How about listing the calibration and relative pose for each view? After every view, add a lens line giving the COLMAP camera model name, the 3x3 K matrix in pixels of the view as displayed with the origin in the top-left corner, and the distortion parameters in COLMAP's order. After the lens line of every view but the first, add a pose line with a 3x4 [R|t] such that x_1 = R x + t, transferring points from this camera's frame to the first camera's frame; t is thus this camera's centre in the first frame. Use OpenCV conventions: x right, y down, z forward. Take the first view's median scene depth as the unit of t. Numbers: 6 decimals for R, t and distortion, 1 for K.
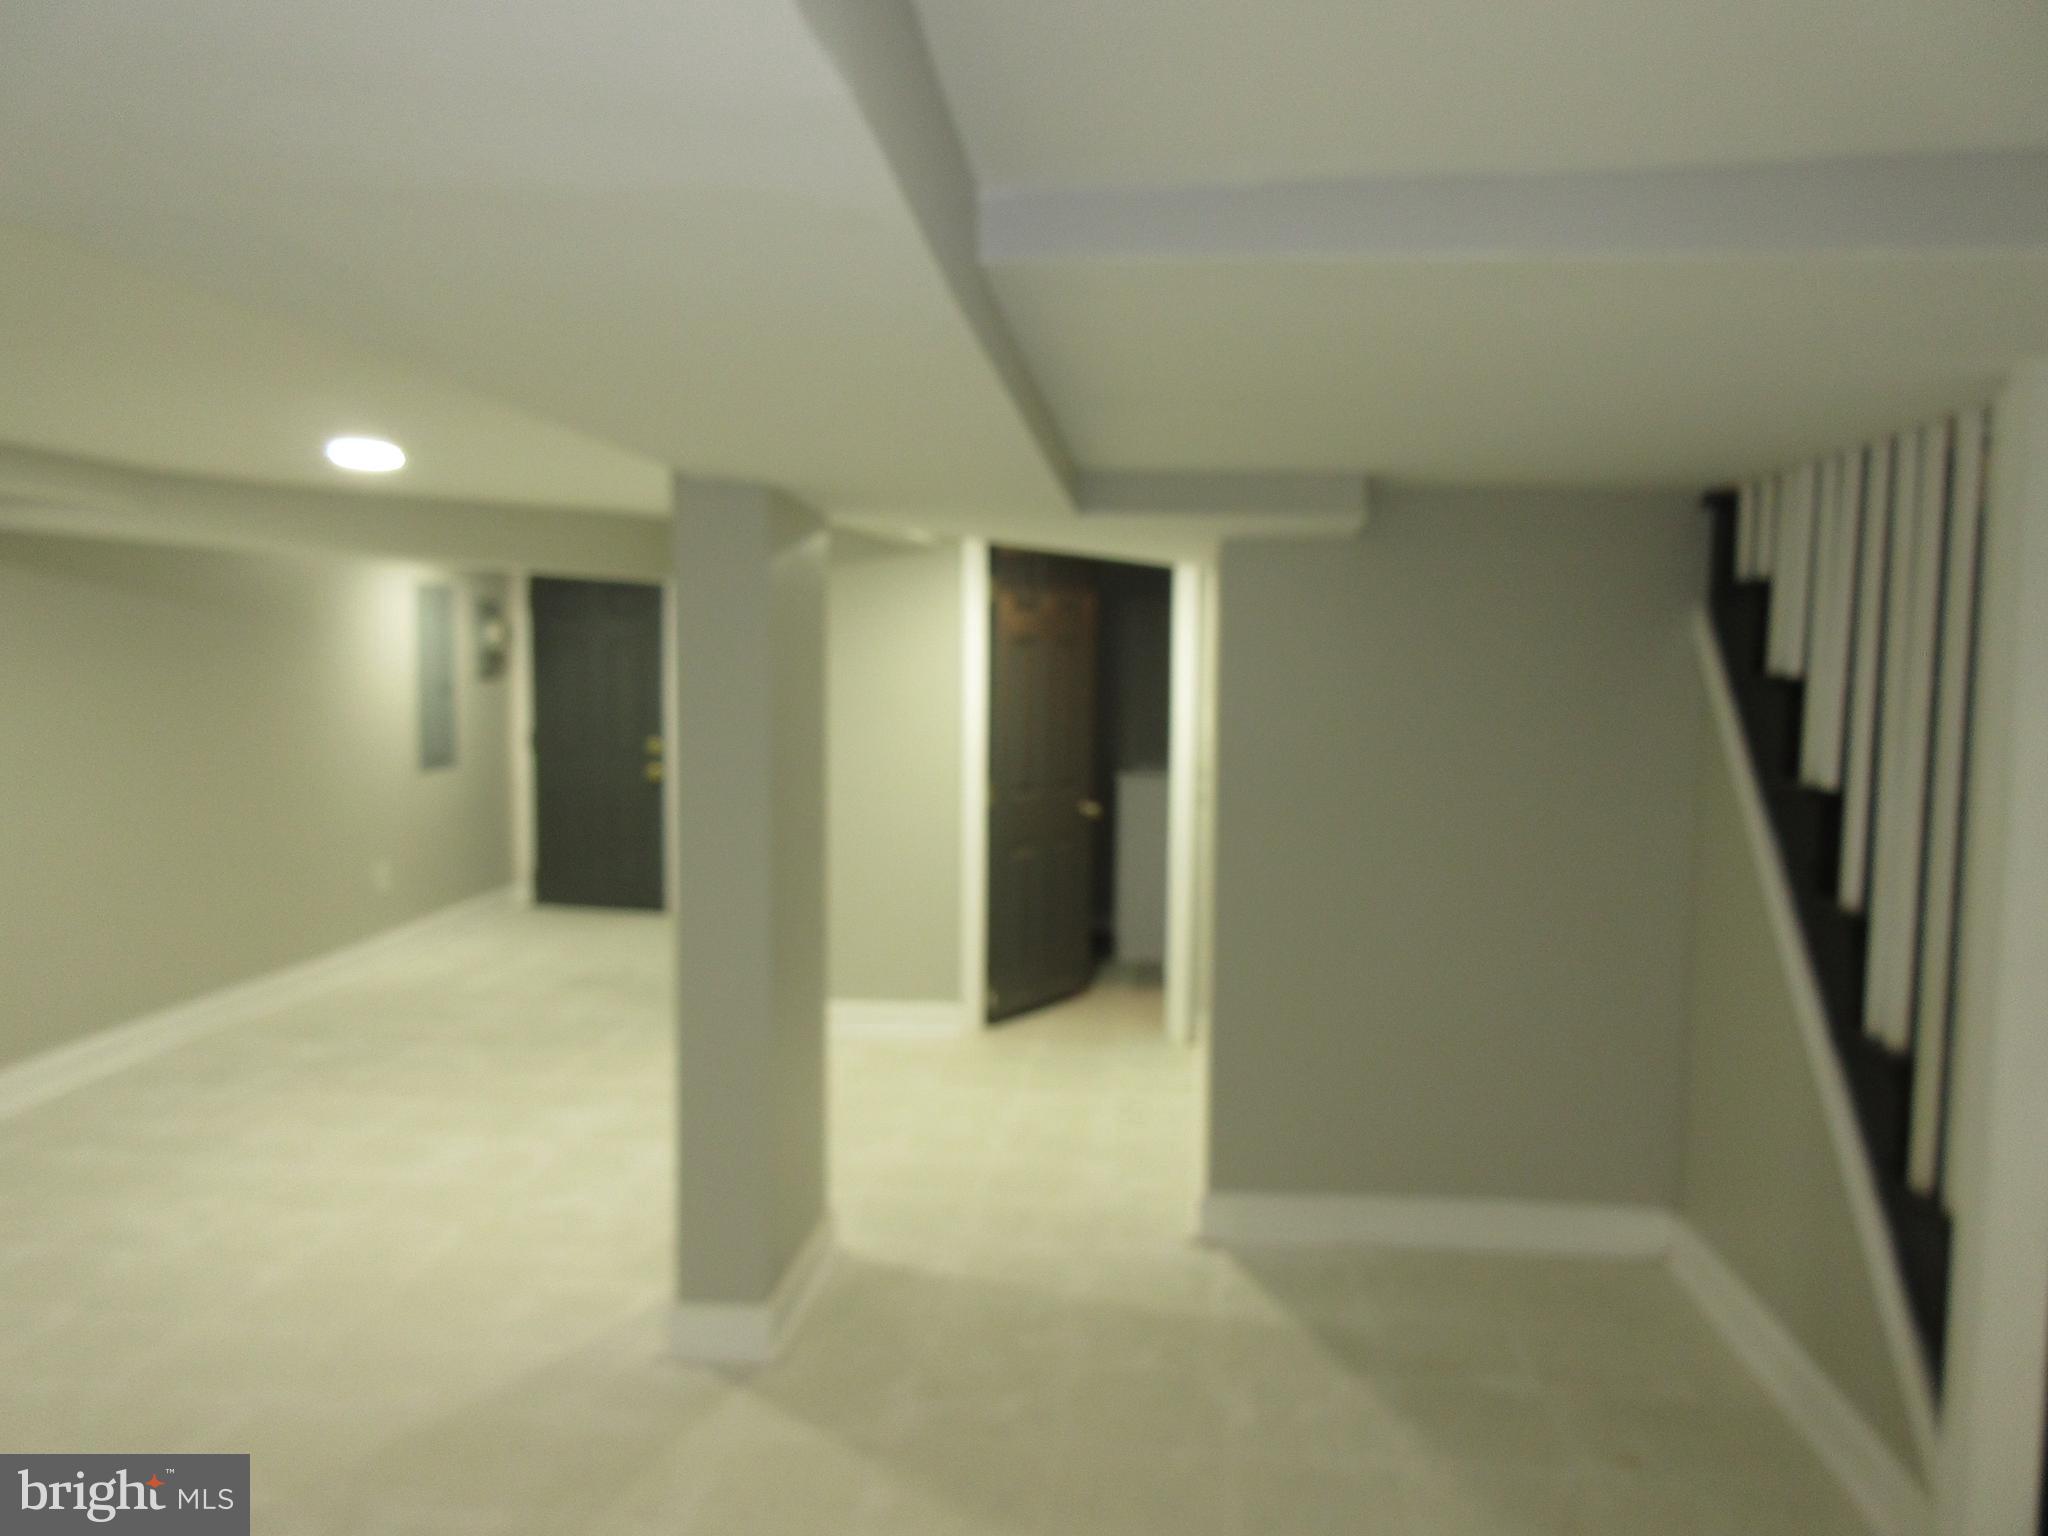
lens RADIAL K [[1541.4, 0, 1025.9], [0, 1541.4, 767.6], [0, 0, 1]] dist [0.004702, -0.005760]
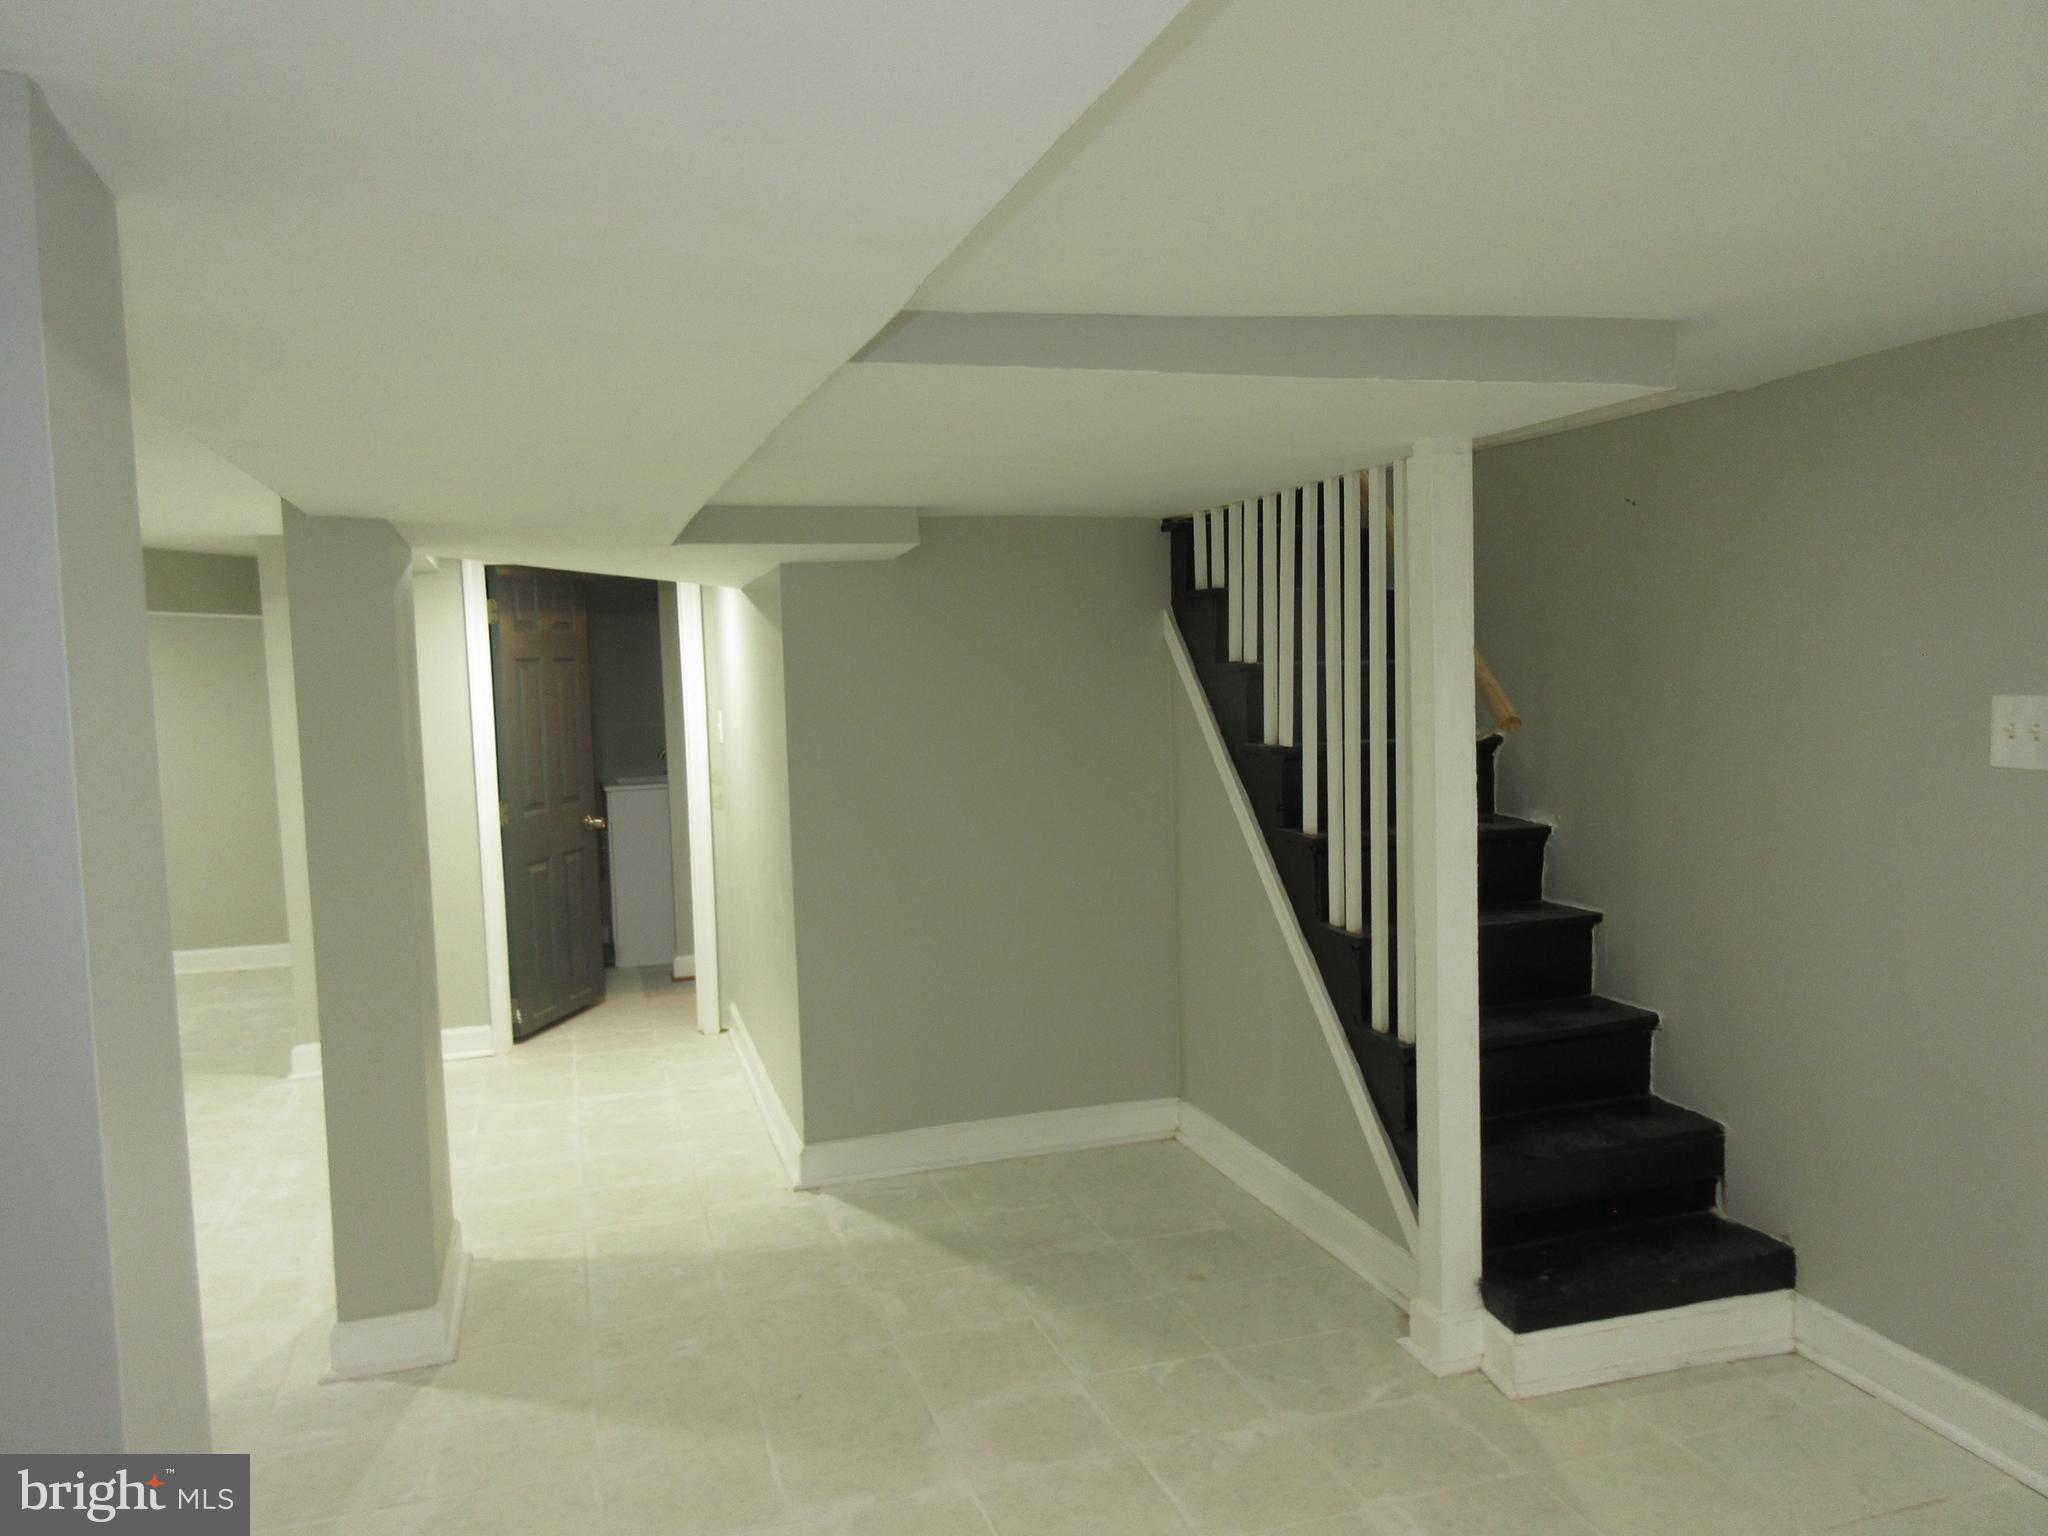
lens RADIAL K [[1541.4, 0, 1022.7], [0, 1541.4, 771.5], [0, 0, 1]] dist [0.004702, -0.005760]
pose [[0.920504, -0.067275, 0.384898, -0.171403], [0.068008, 0.997616, 0.011723, 0.002820], [-0.384769, 0.015385, 0.922885, -0.113609]]
